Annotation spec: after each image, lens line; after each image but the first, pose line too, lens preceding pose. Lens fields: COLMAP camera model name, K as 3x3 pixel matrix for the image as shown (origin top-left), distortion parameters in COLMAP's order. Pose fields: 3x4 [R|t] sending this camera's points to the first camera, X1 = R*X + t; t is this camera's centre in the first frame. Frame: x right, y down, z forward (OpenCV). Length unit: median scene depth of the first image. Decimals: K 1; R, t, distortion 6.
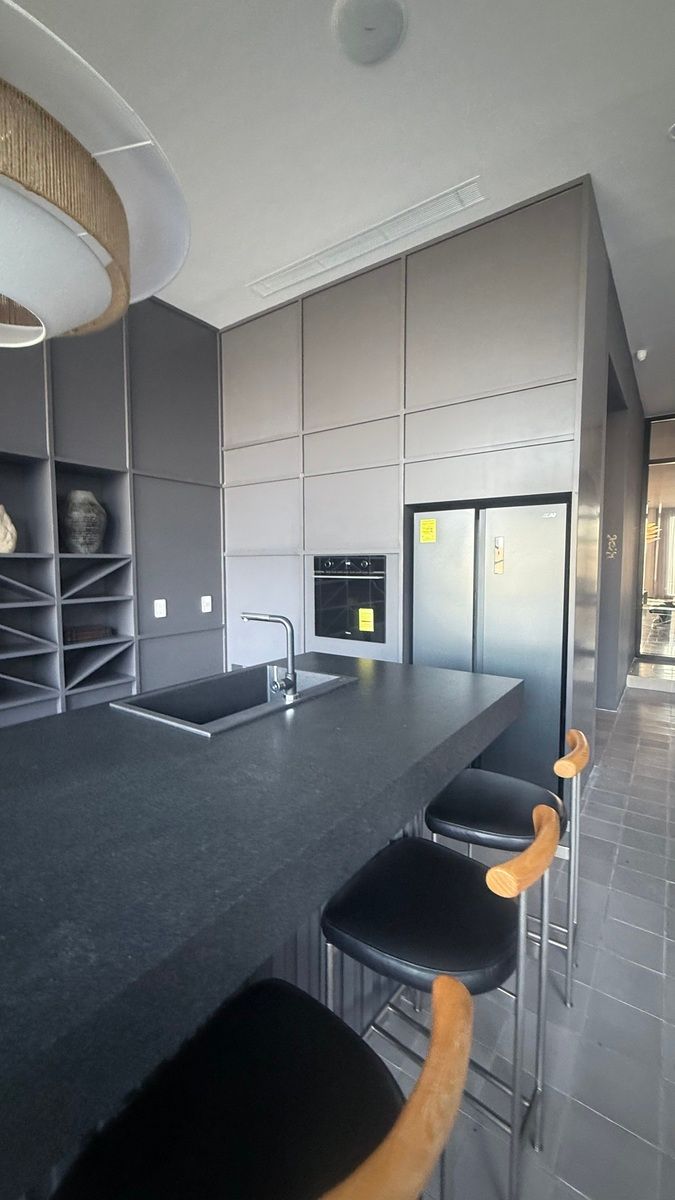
lens RADIAL K [[475.5, 0, 336.9], [0, 475.5, 606.1], [0, 0, 1]] dist [0.001386, 0.000659]
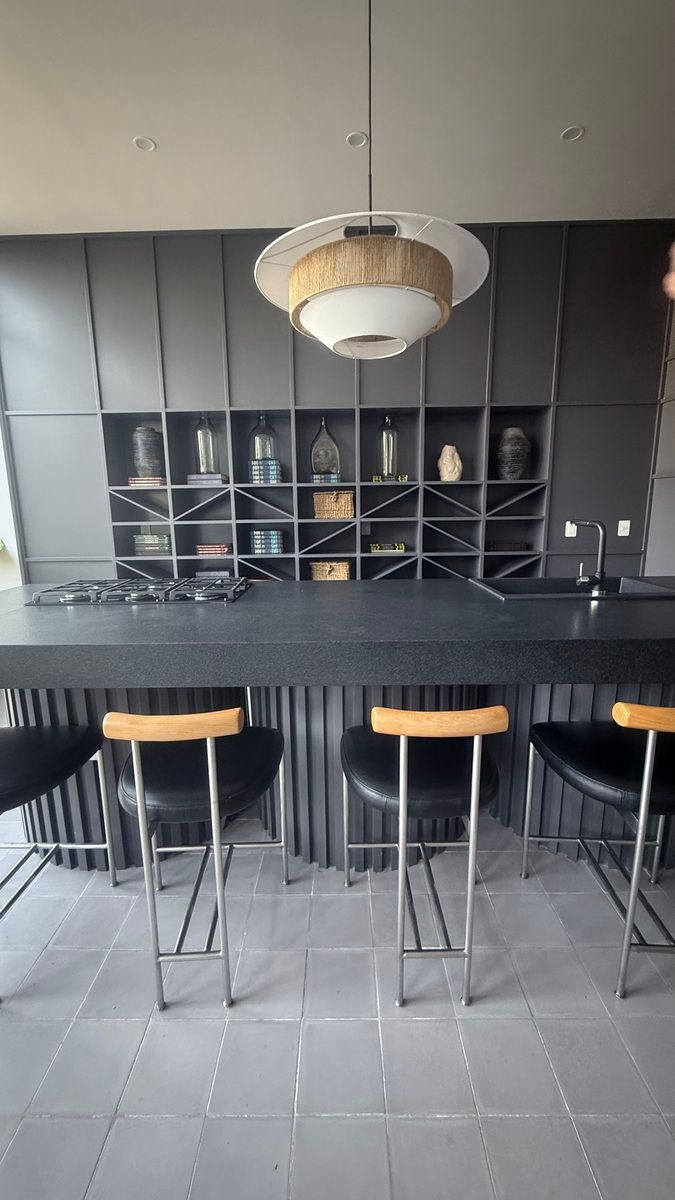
lens RADIAL K [[475.5, 0, 335.9], [0, 475.5, 598.4], [0, 0, 1]] dist [0.001386, 0.000659]
pose [[0.573878, 0.153356, -0.804454, 0.258776], [-0.061119, 0.987591, 0.144667, 0.043046], [0.816657, -0.033853, 0.576129, -0.098114]]
